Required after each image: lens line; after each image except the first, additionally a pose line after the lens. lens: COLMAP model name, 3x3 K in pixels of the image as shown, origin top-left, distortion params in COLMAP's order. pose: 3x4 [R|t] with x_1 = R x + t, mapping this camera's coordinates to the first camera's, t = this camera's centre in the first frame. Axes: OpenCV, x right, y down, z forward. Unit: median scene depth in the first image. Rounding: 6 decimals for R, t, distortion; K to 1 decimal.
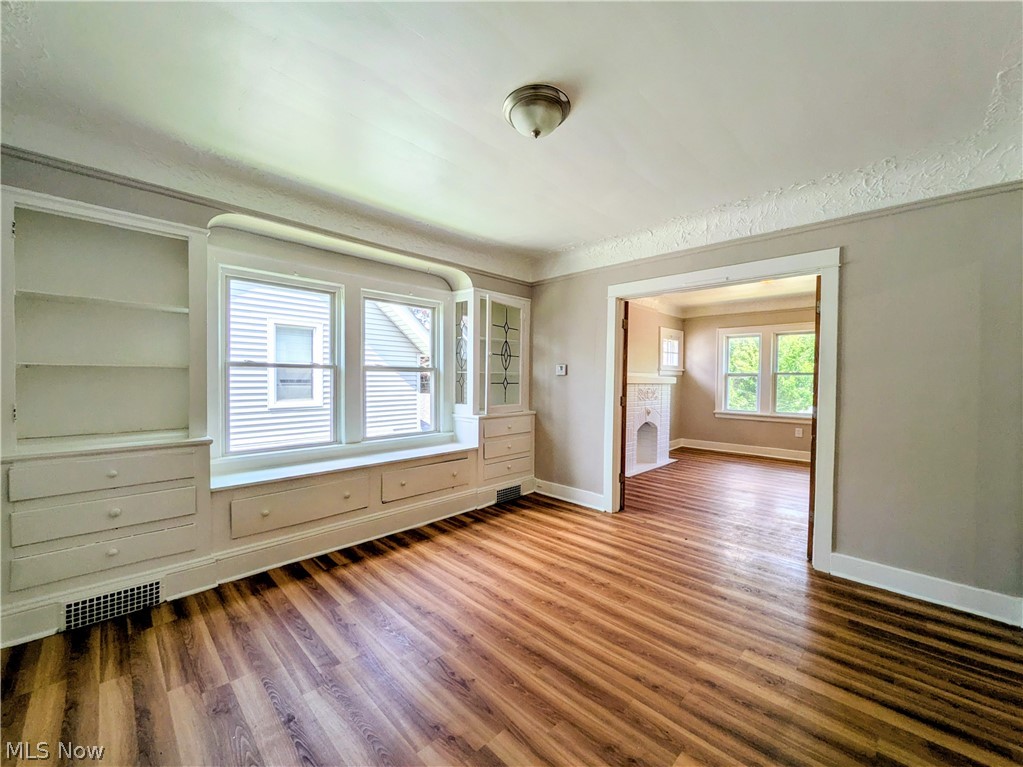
lens RADIAL K [[408.4, 0, 511.3], [0, 408.4, 386.9], [0, 0, 1]] dist [0.005525, -0.002479]
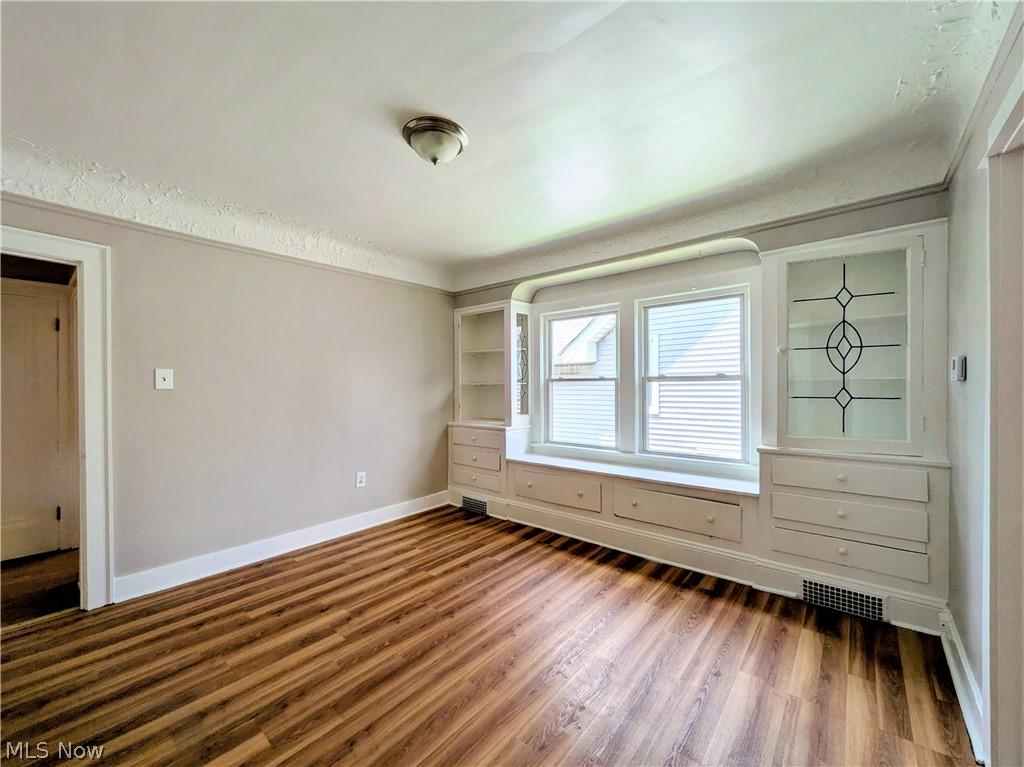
lens RADIAL K [[408.8, 0, 508.1], [0, 408.8, 389.4], [0, 0, 1]] dist [0.005525, -0.002479]
pose [[0.070714, -0.003195, -0.997492, 0.706487], [-0.016264, 0.999858, -0.004356, -0.014864], [0.997364, 0.016531, 0.070652, 0.708737]]
